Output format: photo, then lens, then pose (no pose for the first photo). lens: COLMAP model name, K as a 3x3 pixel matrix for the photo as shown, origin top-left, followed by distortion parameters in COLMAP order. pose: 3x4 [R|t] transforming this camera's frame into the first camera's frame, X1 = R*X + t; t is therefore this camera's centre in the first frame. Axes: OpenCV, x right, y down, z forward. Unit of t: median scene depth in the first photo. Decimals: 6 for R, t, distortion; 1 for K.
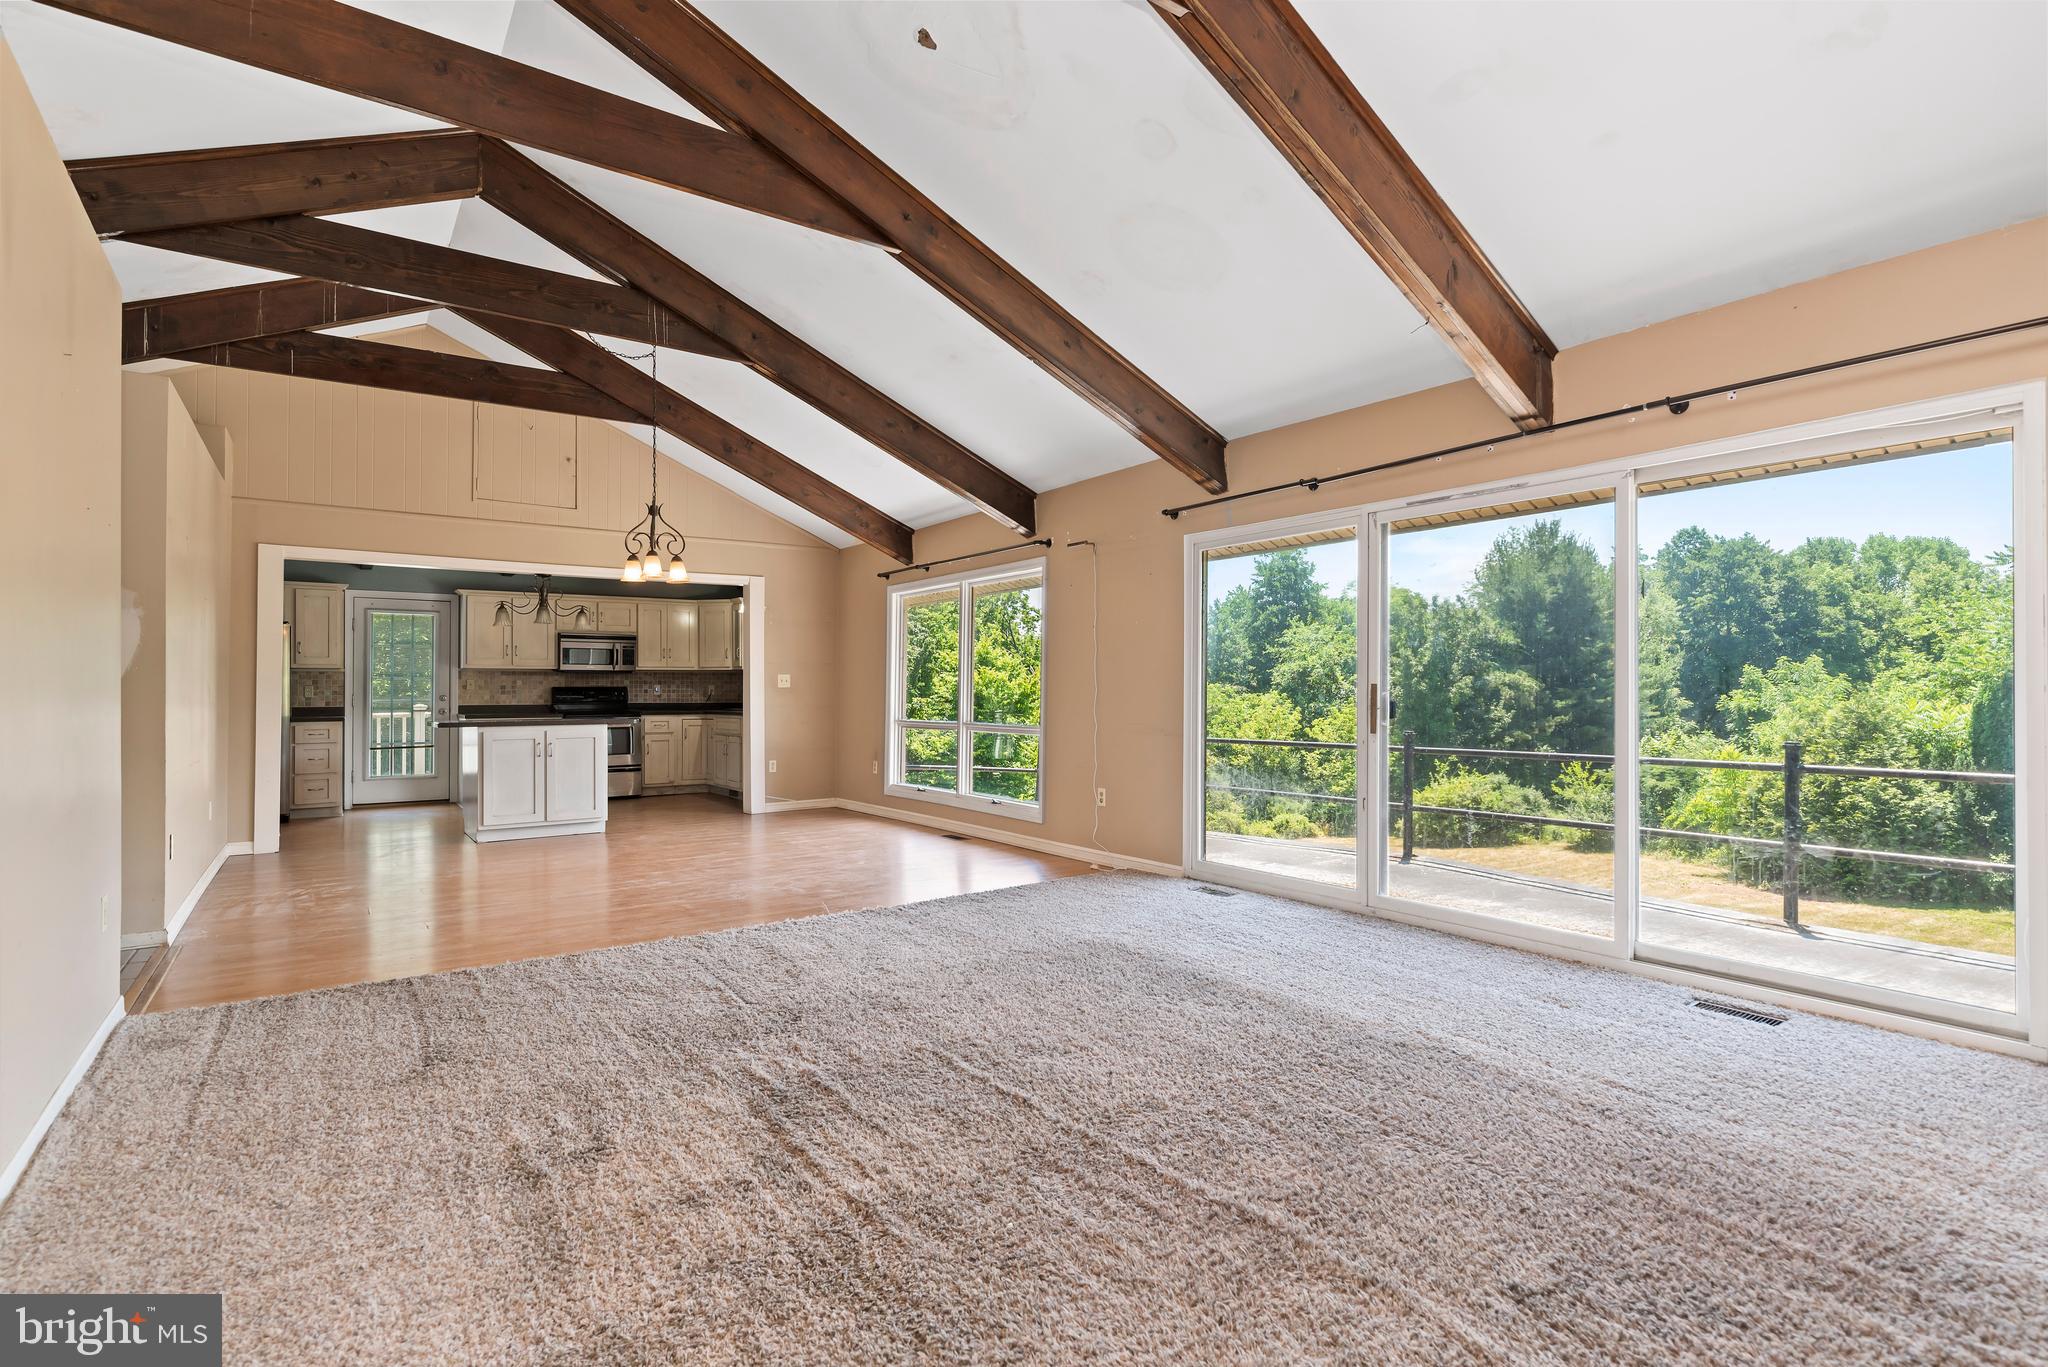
lens RADIAL K [[1013.1, 0, 1034.0], [0, 1013.1, 676.1], [0, 0, 1]] dist [-0.001357, 0.003502]
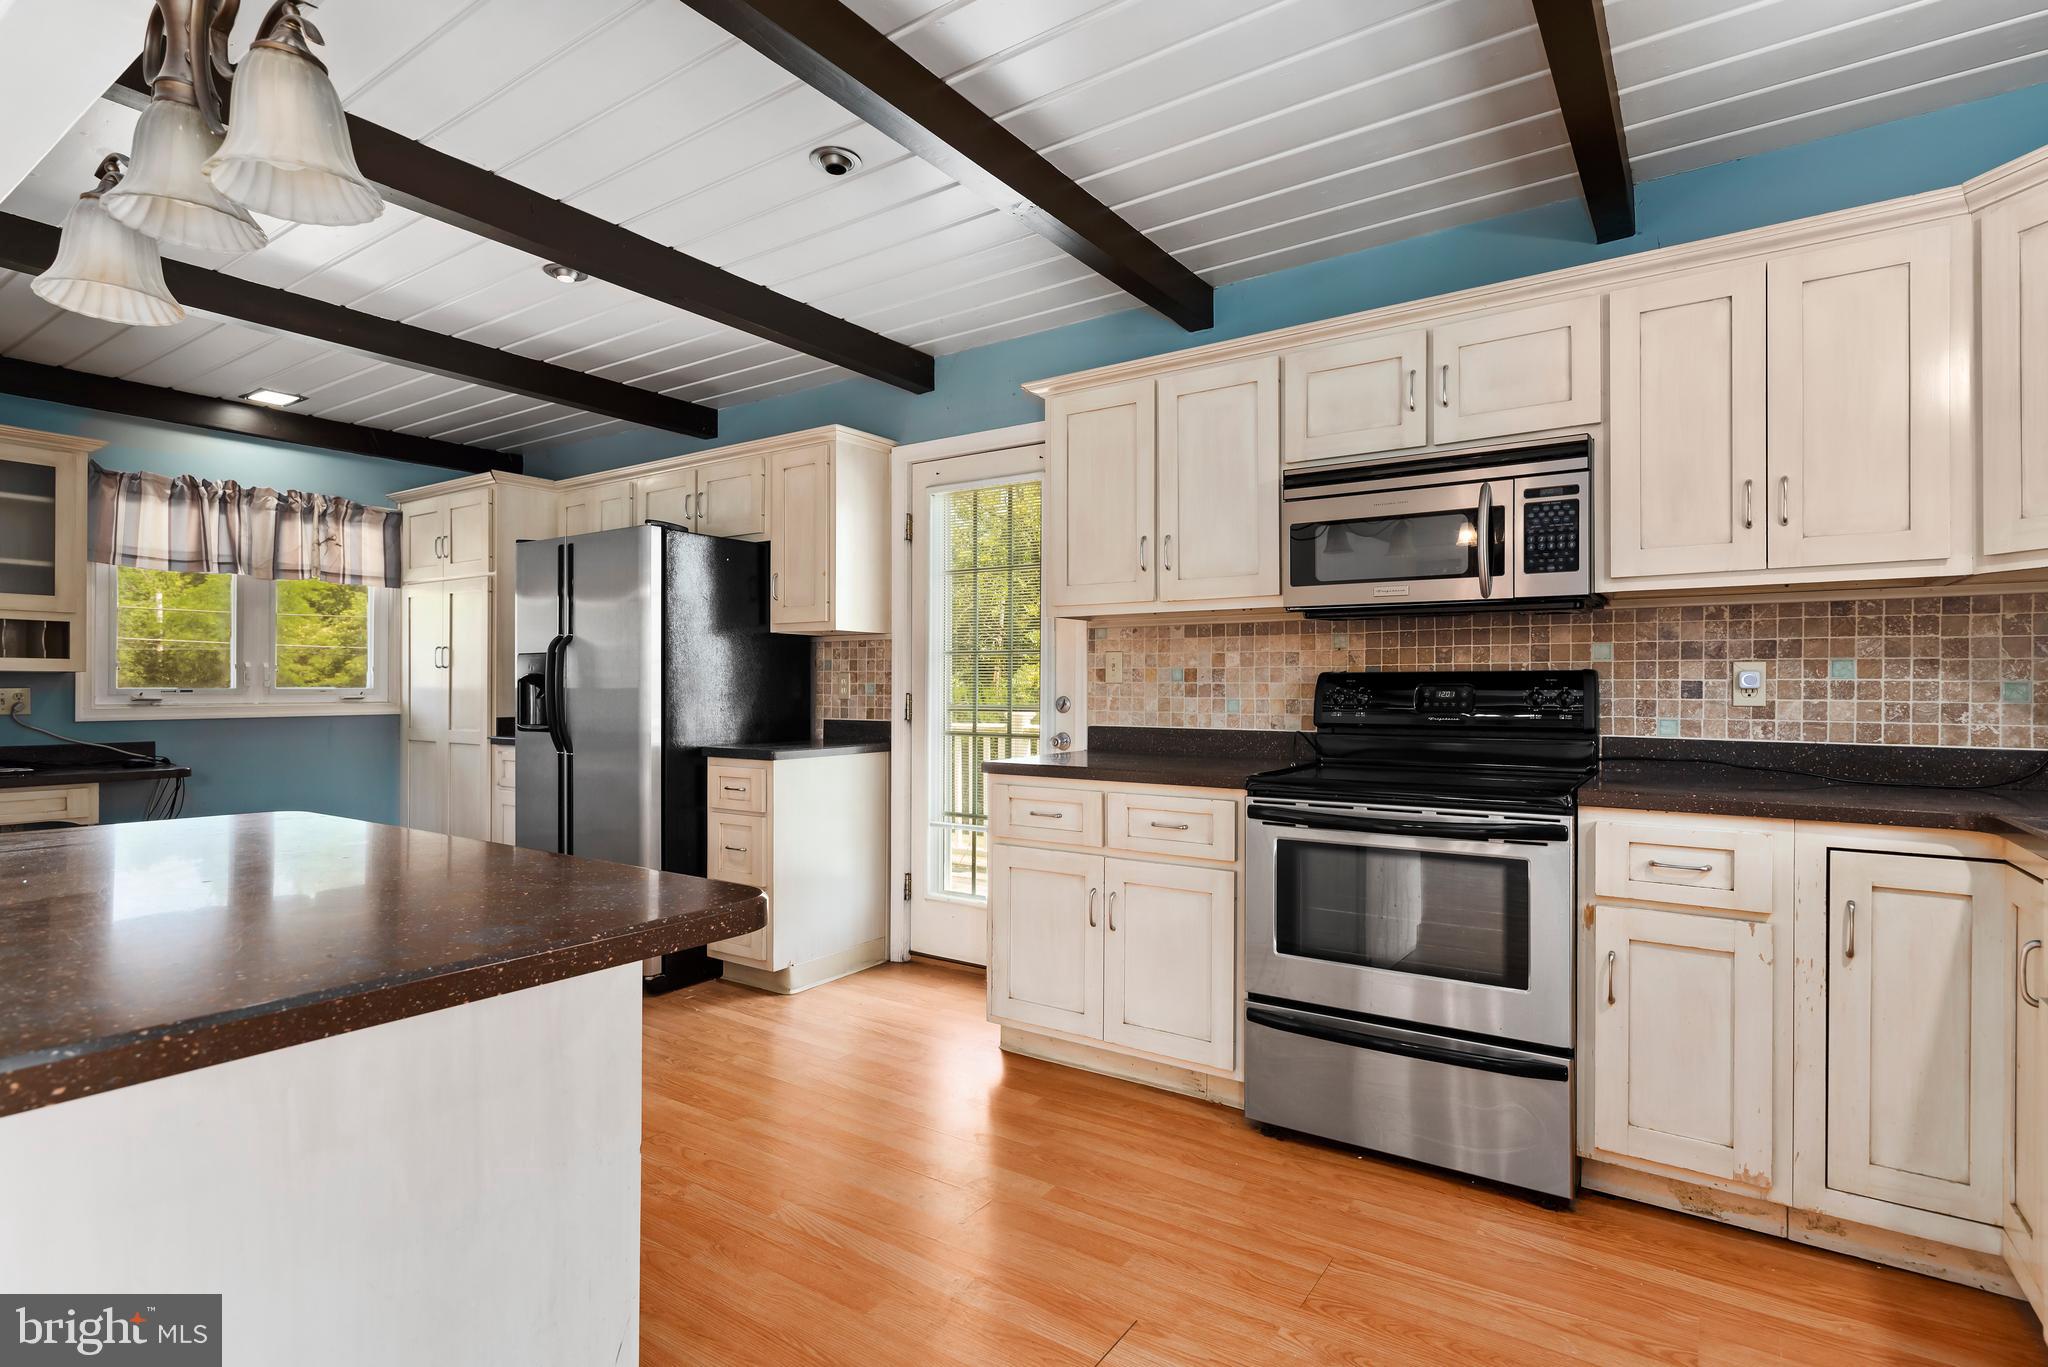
lens RADIAL K [[1013.1, 0, 1100.3], [0, 1013.1, 680.7], [0, 0, 1]] dist [-0.001357, 0.003502]
pose [[0.372188, -0.007358, -0.928128, -0.229407], [0.008417, 0.999954, -0.004552, 0.013439], [0.928119, -0.006118, 0.372233, 0.817928]]
